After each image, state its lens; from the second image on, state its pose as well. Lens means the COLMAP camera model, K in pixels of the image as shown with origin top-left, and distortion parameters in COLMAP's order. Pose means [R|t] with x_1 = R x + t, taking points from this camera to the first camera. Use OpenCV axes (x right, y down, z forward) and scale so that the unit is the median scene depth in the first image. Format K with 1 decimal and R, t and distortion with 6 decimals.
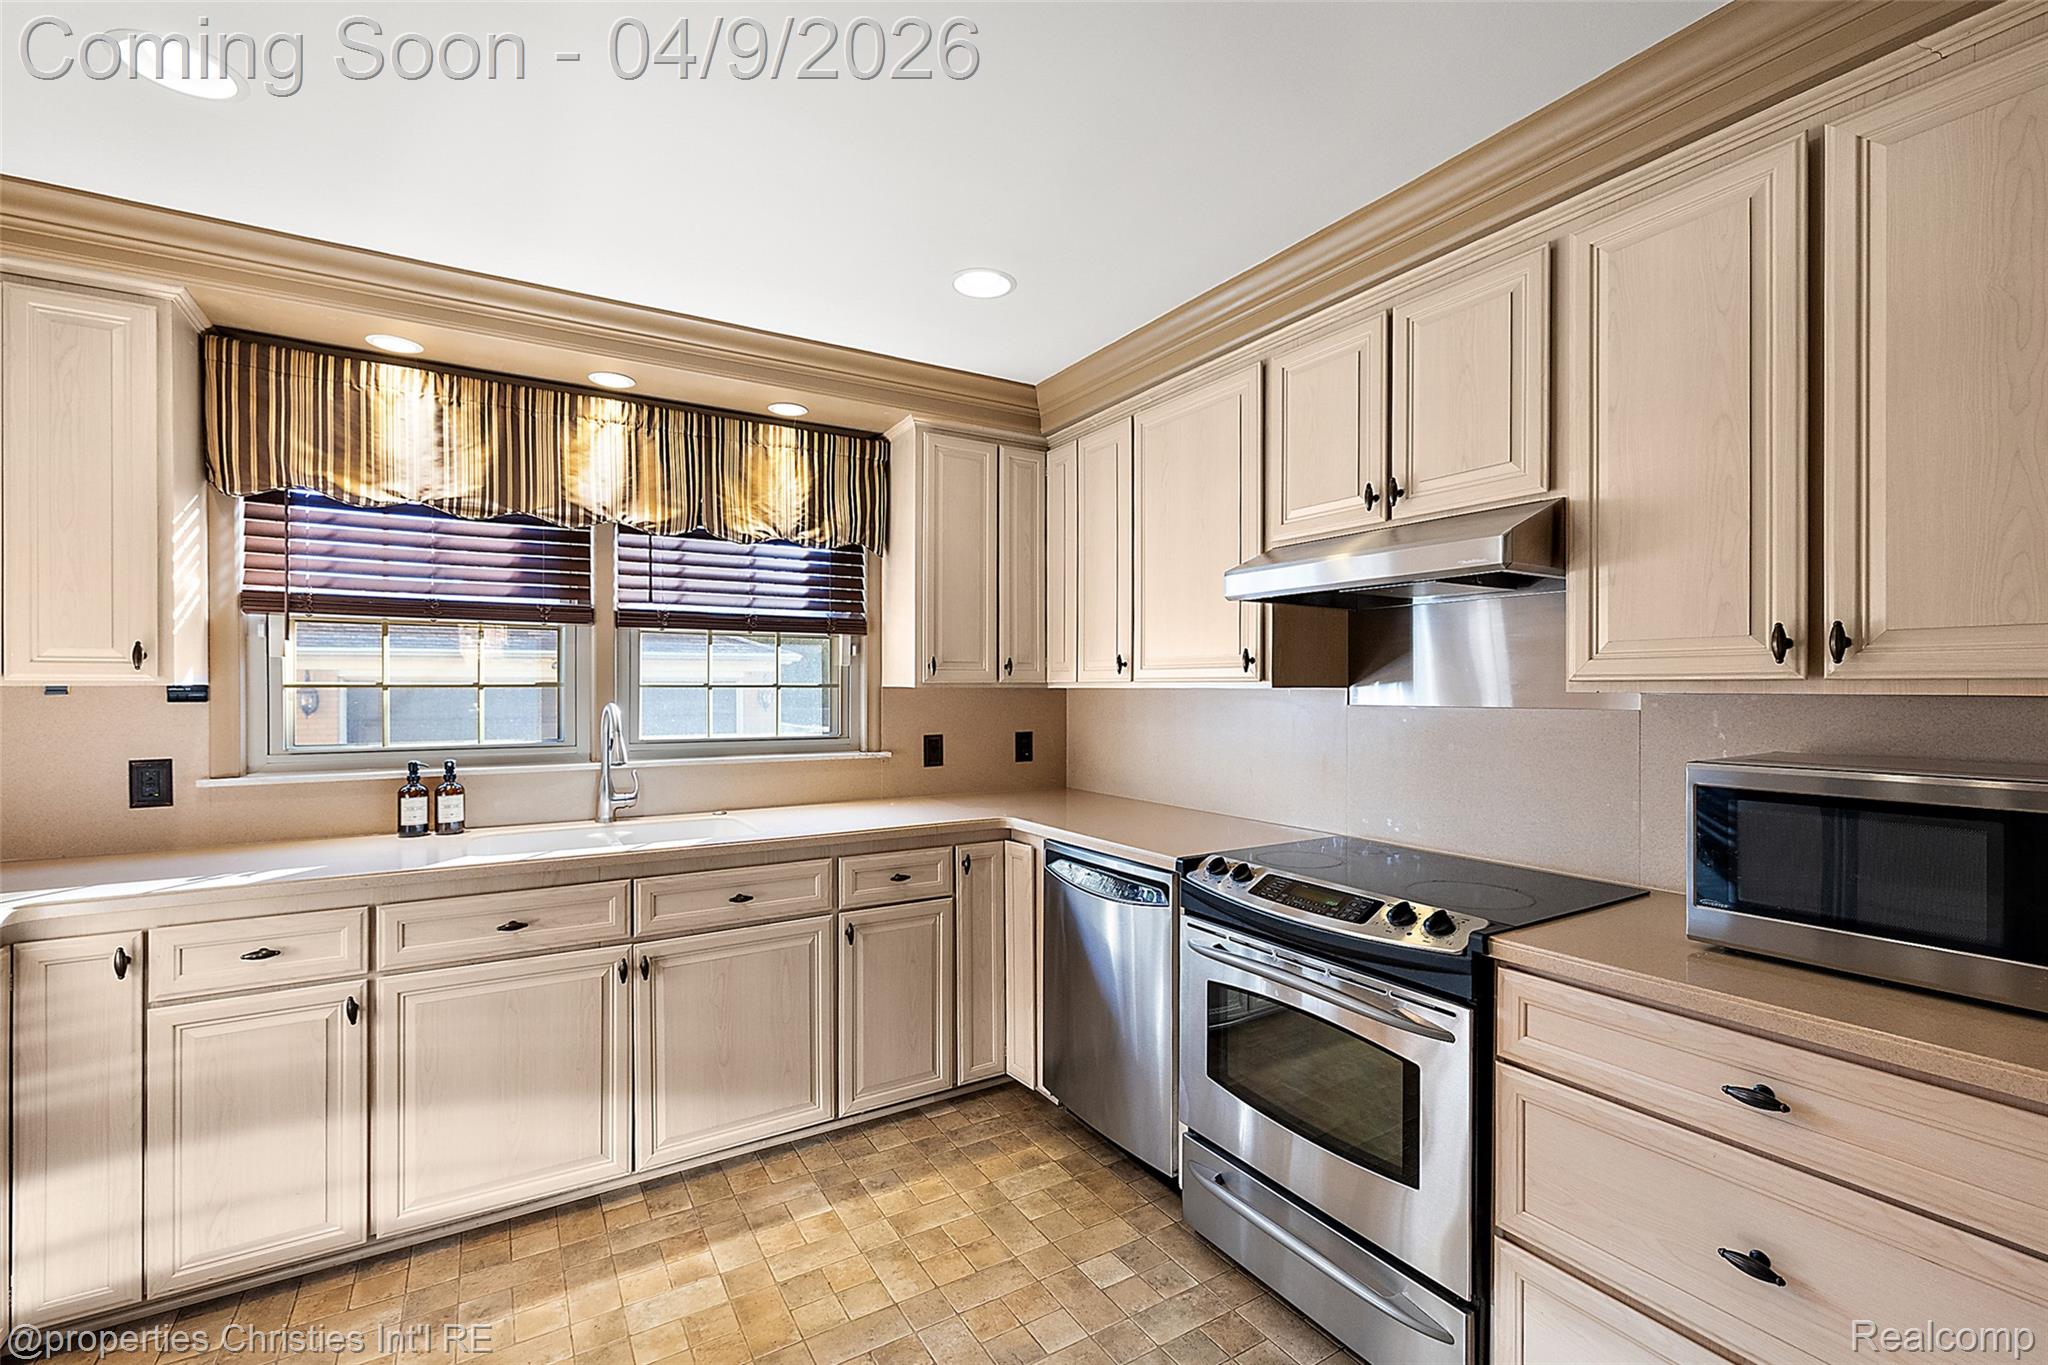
lens RADIAL K [[867.1, 0, 1029.1], [0, 867.1, 680.1], [0, 0, 1]] dist [0.002074, 0.000243]
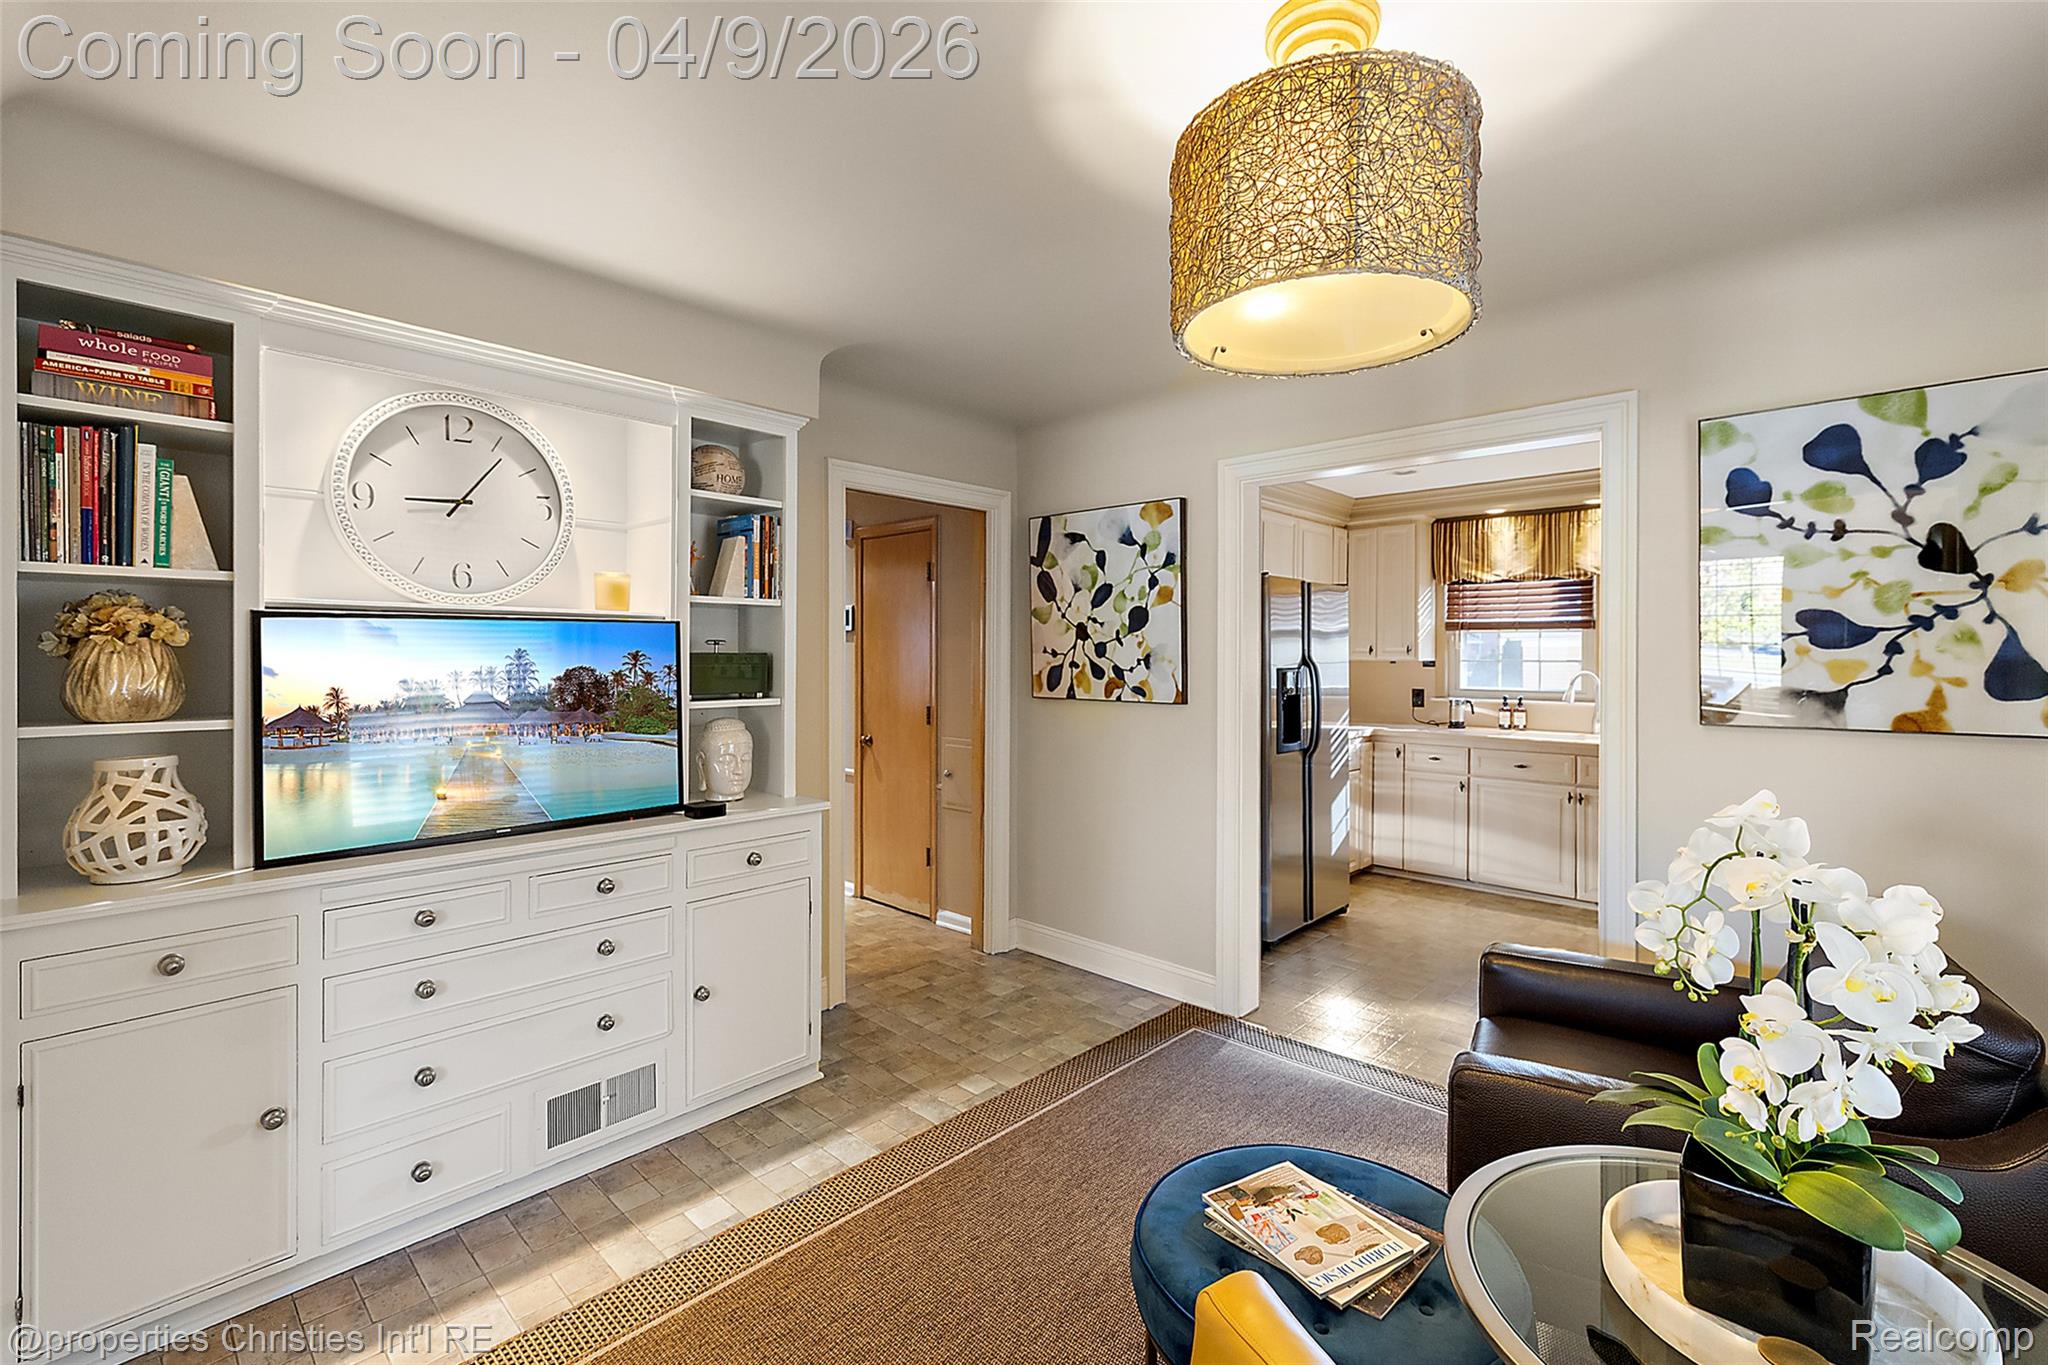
lens RADIAL K [[916.4, 0, 1029.6], [0, 916.4, 663.3], [0, 0, 1]] dist [-0.001156, -0.000012]
pose [[0.262952, 0.009617, -0.964761, 1.258012], [0.004734, 0.999925, 0.011258, -0.021442], [0.964797, -0.007527, 0.262887, -0.801296]]
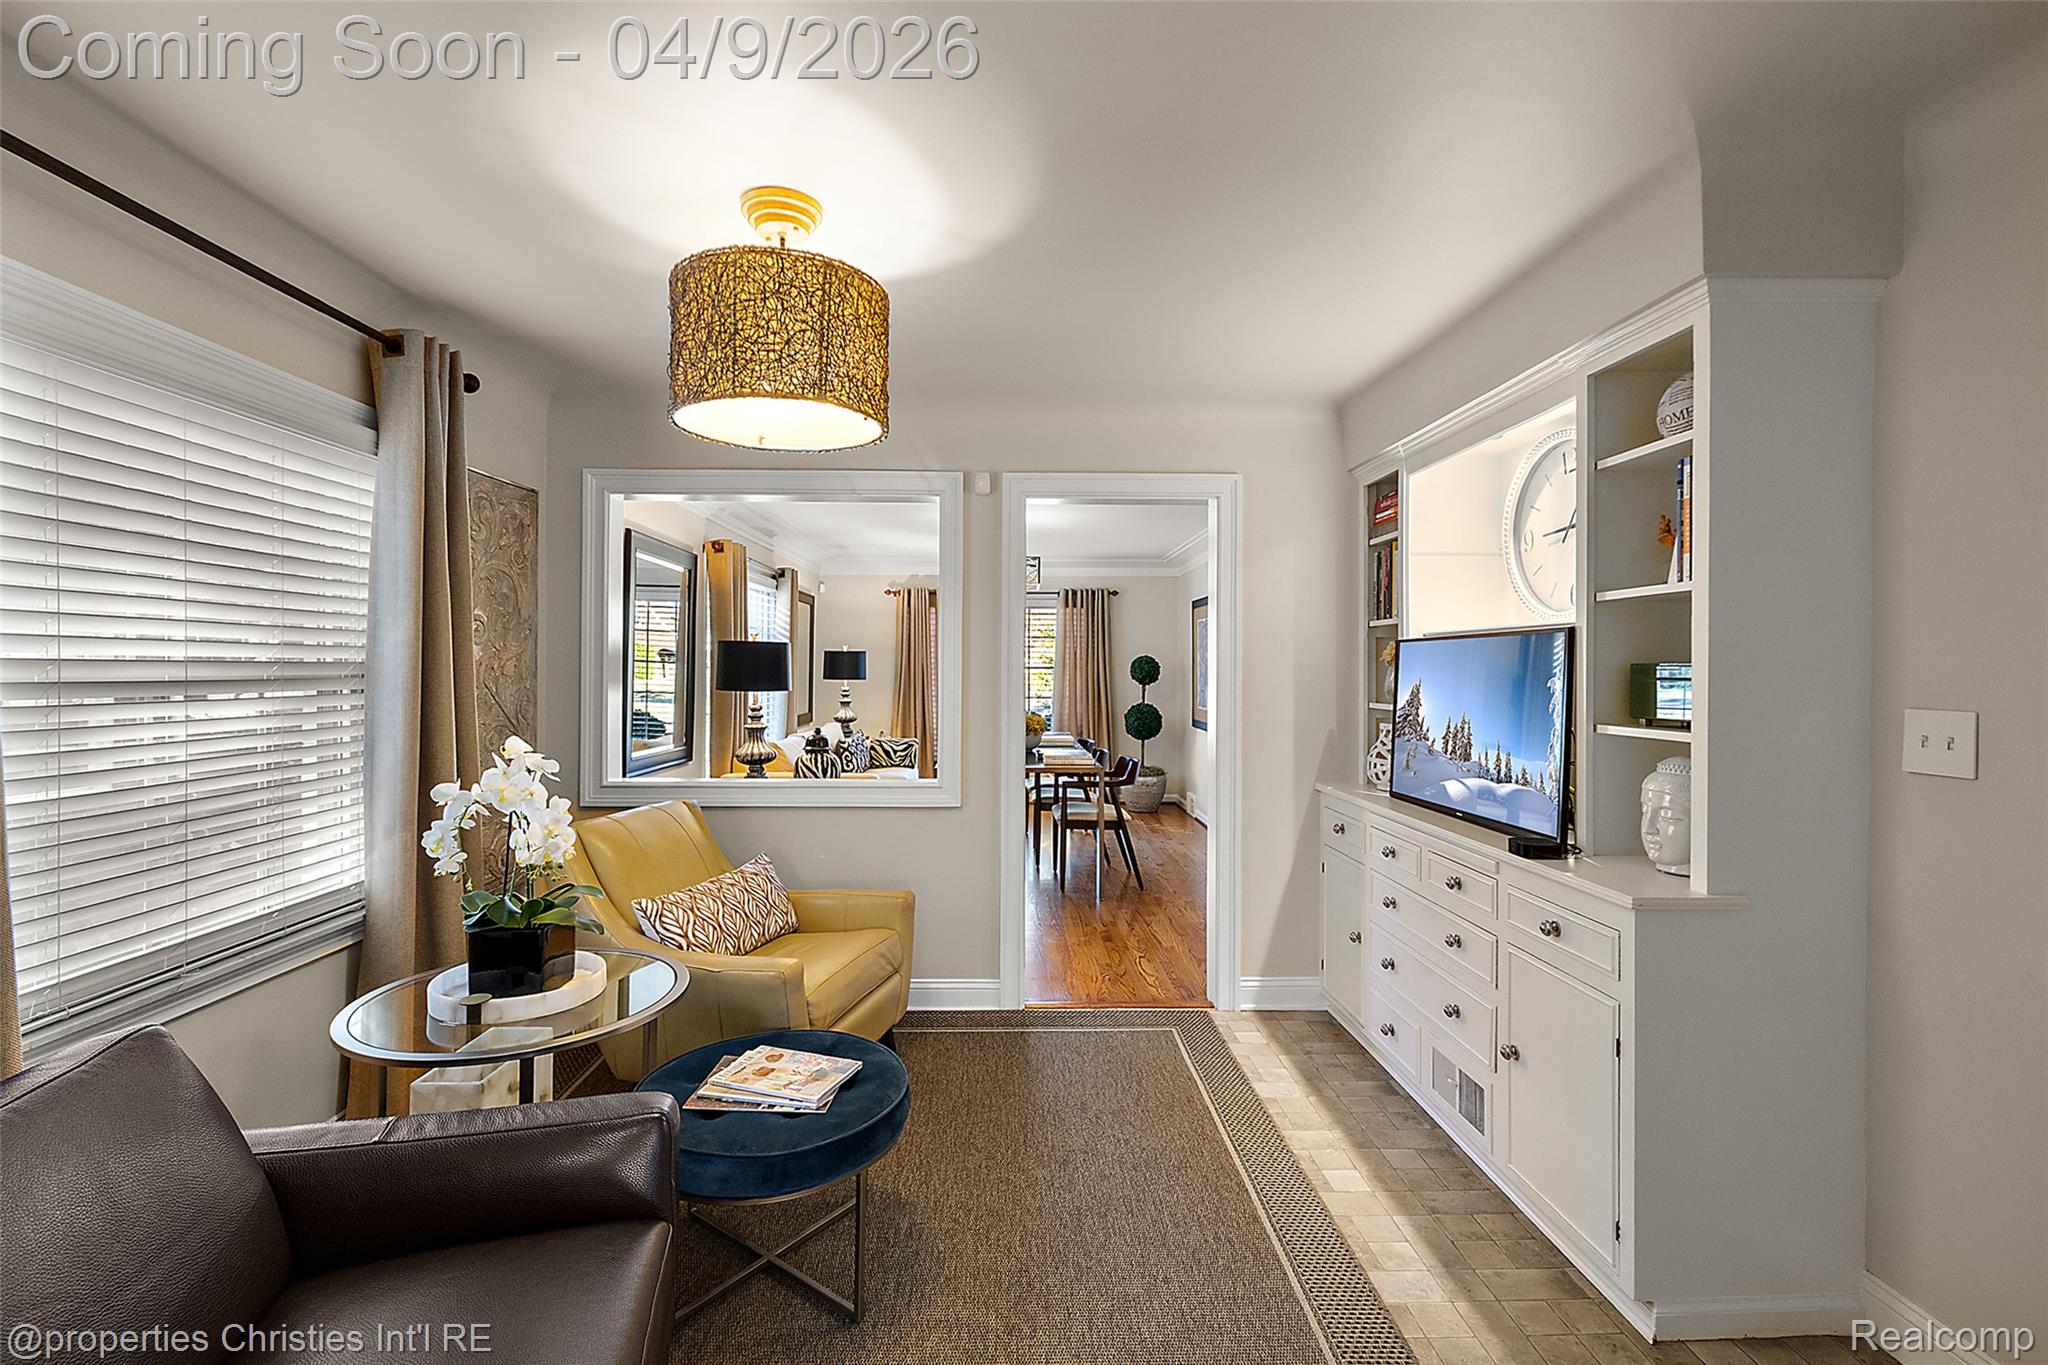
lens RADIAL K [[867.1, 0, 1021.5], [0, 867.1, 670.5], [0, 0, 1]] dist [0.002074, 0.000243]
pose [[-0.866202, 0.001789, 0.499690, -3.977087], [-0.000459, 0.999990, -0.004376, 0.013513], [-0.499693, -0.004020, -0.866193, 3.487022]]
